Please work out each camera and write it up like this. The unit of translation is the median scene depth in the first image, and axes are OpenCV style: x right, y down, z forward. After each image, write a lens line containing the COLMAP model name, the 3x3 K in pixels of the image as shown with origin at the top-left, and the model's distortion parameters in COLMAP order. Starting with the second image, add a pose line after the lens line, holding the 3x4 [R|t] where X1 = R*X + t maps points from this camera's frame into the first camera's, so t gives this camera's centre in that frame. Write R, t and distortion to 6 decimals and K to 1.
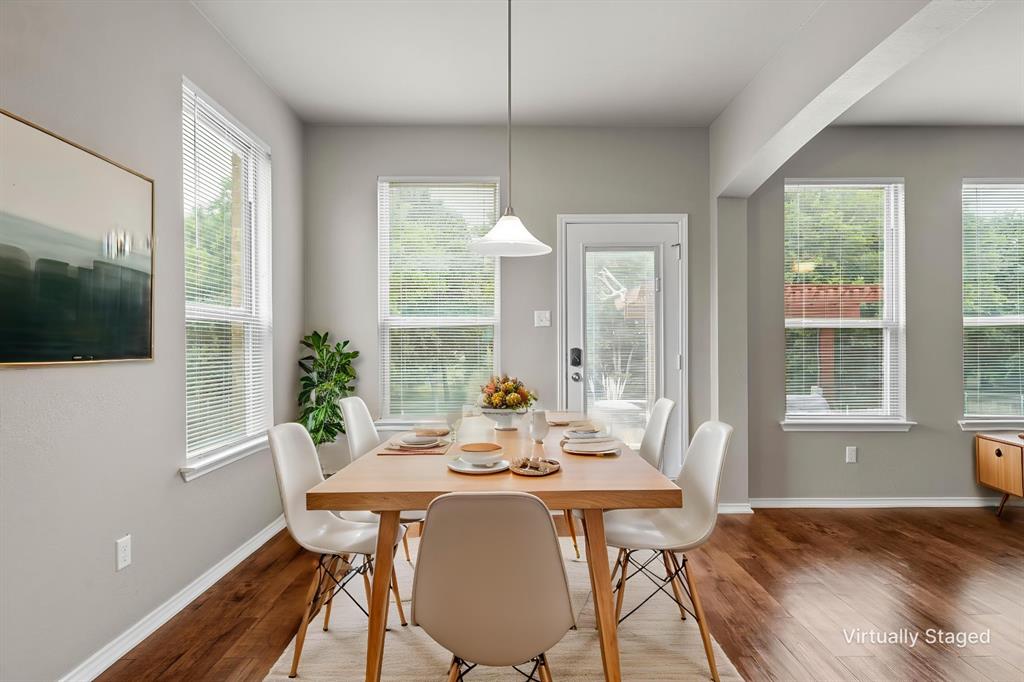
lens RADIAL K [[554.4, 0, 512.9], [0, 554.4, 338.3], [0, 0, 1]] dist [0.021371, -0.000121]
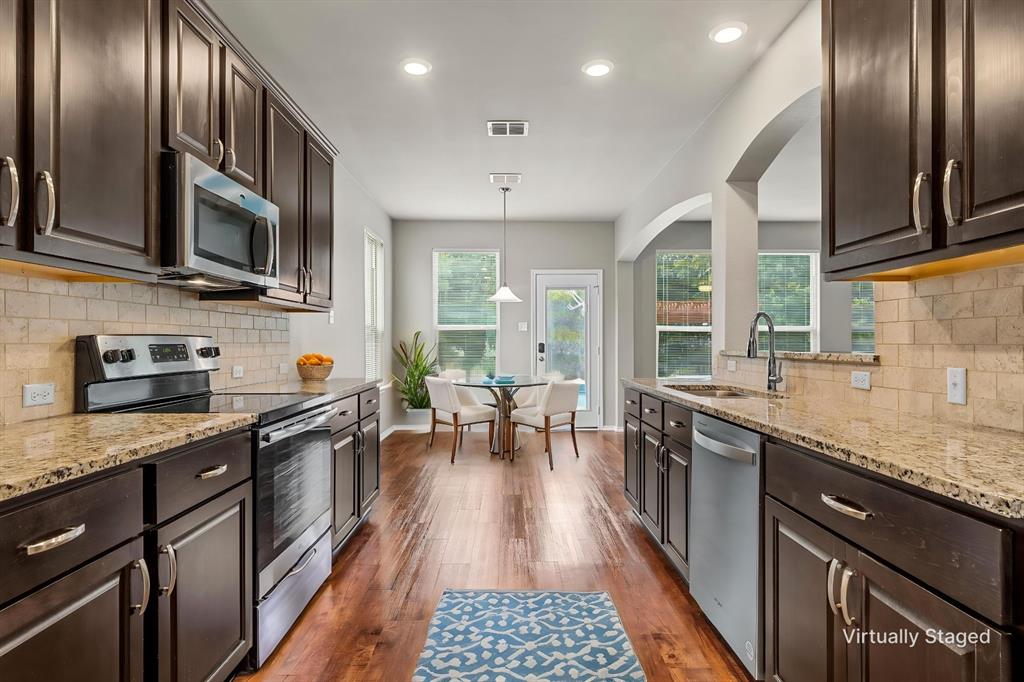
lens RADIAL K [[554.4, 0, 511.8], [0, 554.4, 339.2], [0, 0, 1]] dist [0.021371, -0.000121]
pose [[0.999999, -0.000071, 0.001445, 0.018859], [0.000058, 0.999958, 0.009144, -0.016324], [-0.001446, -0.009143, 0.999957, -1.169658]]
